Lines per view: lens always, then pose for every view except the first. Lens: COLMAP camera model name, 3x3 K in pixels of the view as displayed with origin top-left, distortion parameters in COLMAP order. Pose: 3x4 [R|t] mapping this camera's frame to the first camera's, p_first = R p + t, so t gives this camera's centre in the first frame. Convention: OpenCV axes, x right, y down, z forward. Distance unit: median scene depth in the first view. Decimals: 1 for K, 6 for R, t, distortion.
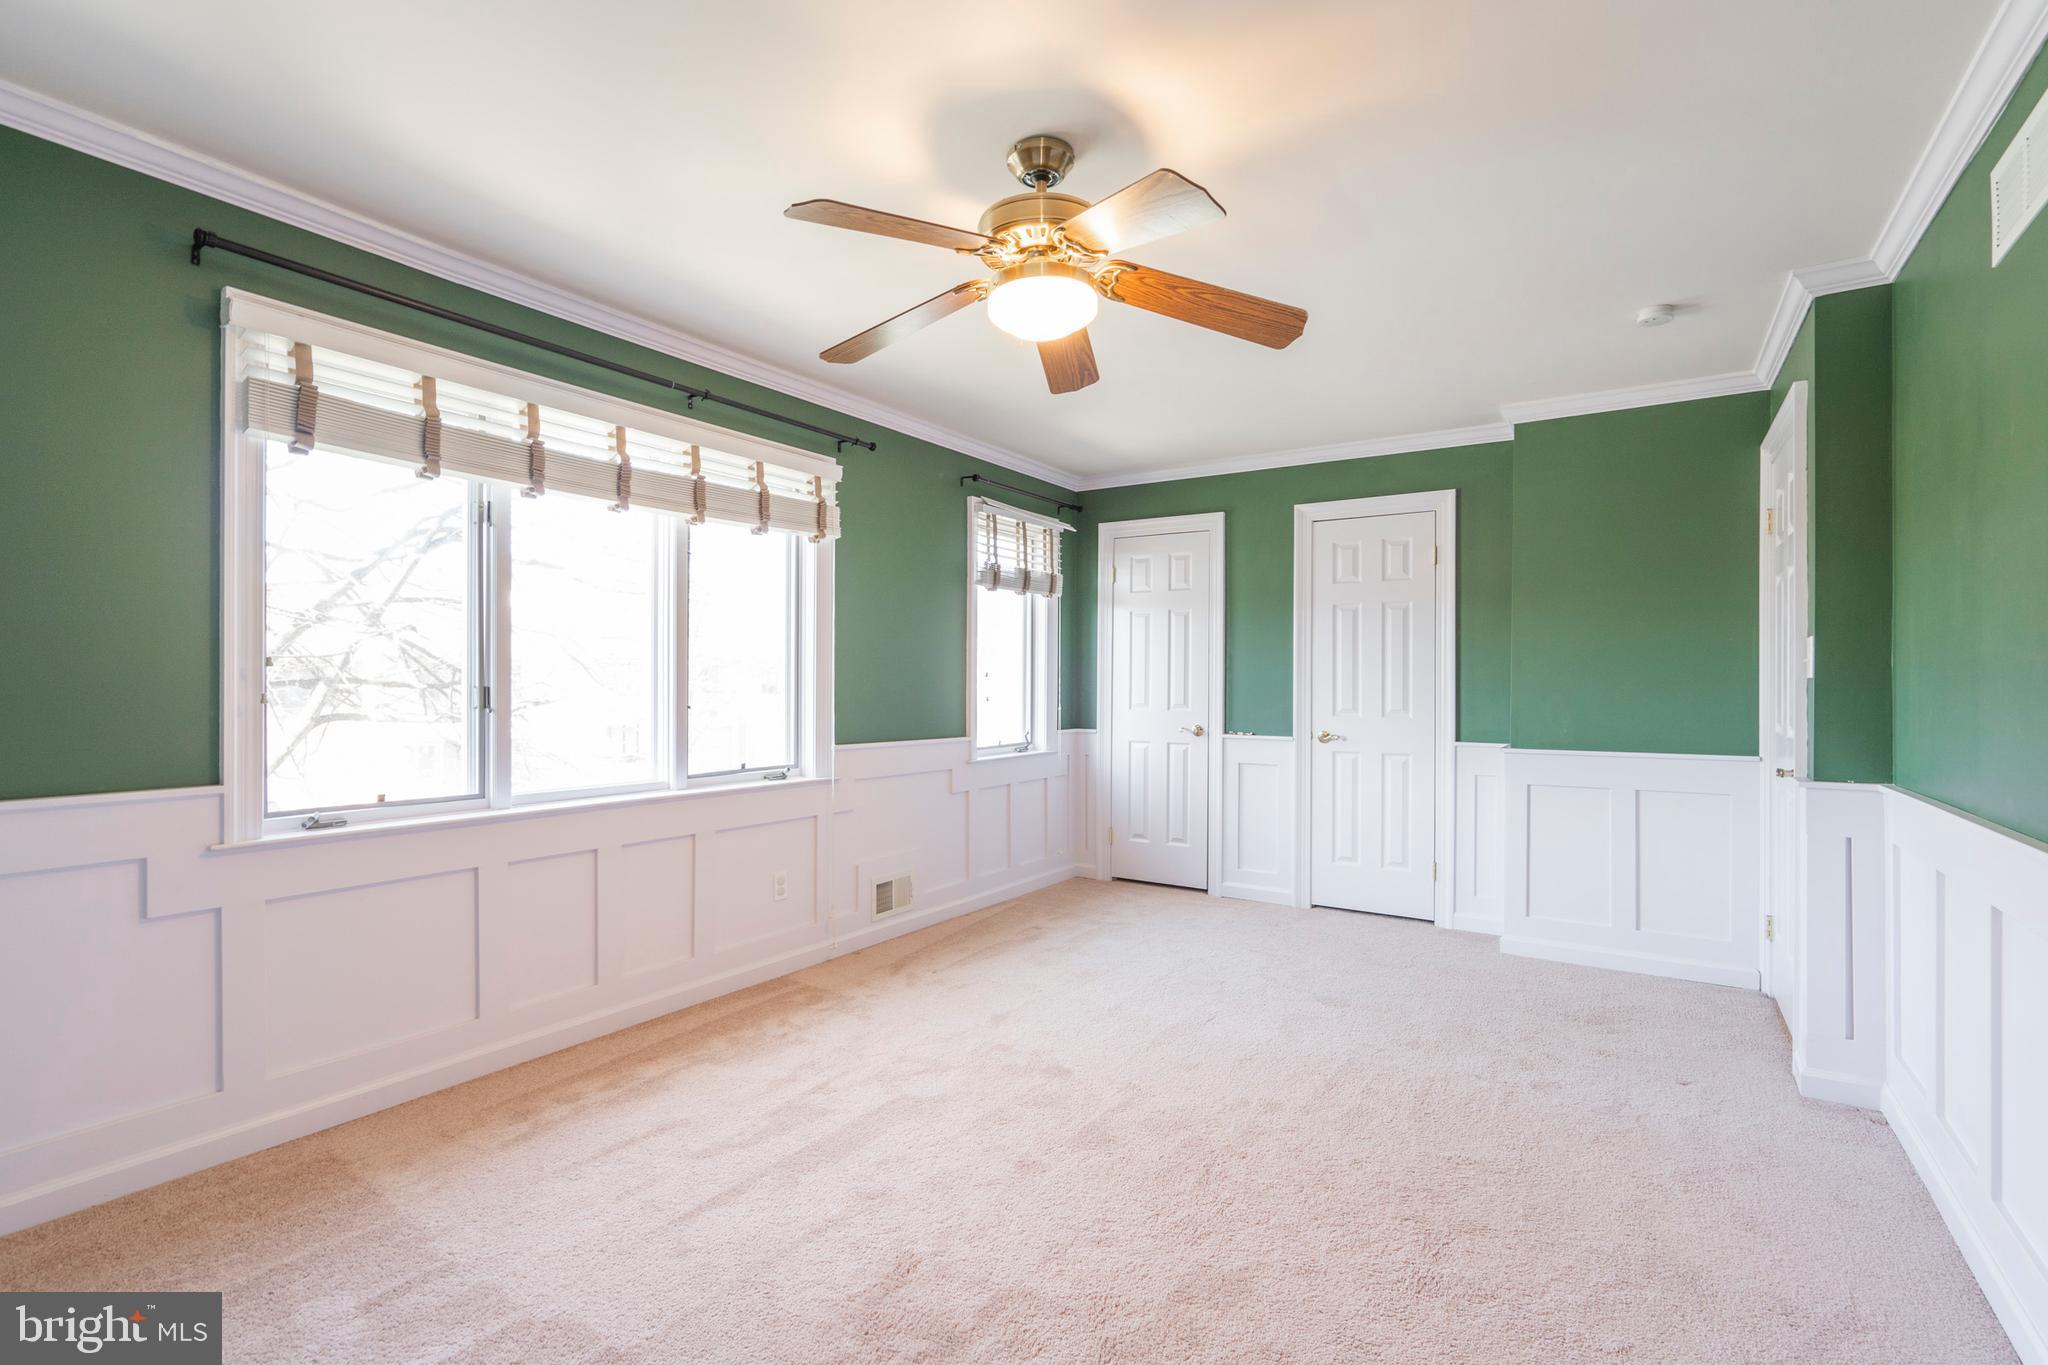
lens RADIAL K [[942.7, 0, 1024.0], [0, 942.7, 682.5], [0, 0, 1]] dist [0.041738, 0.000098]
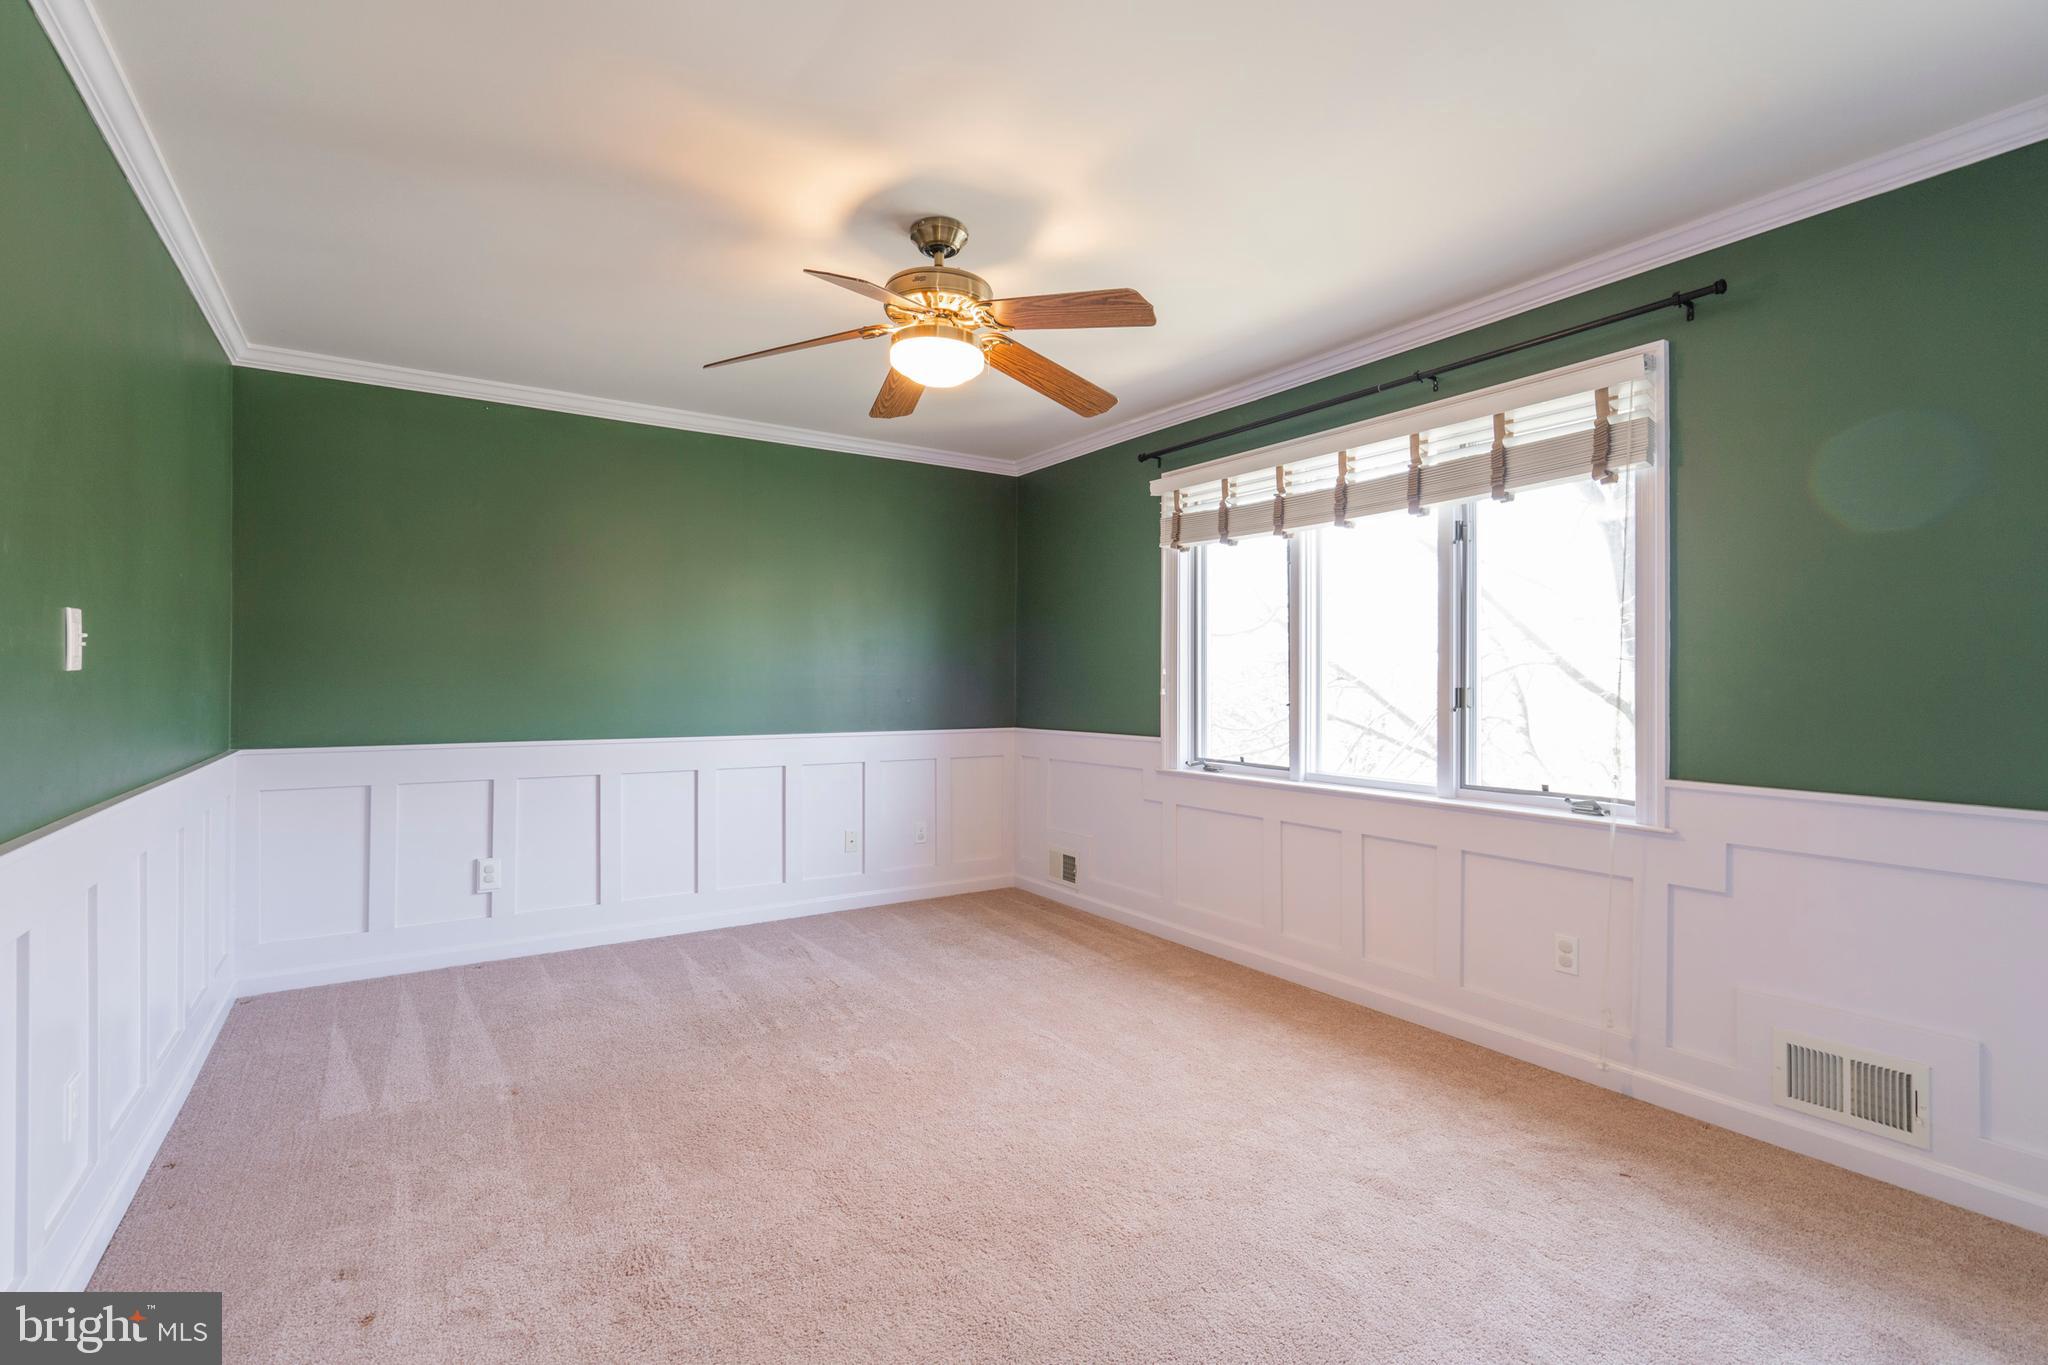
lens RADIAL K [[937.8, 0, 1018.3], [0, 937.8, 677.3], [0, 0, 1]] dist [0.001208, 0.000418]
pose [[-0.372261, -0.008547, -0.928089, 0.682766], [-0.003563, 0.999963, -0.007780, 0.002935], [0.928121, 0.000411, -0.372278, 0.998118]]
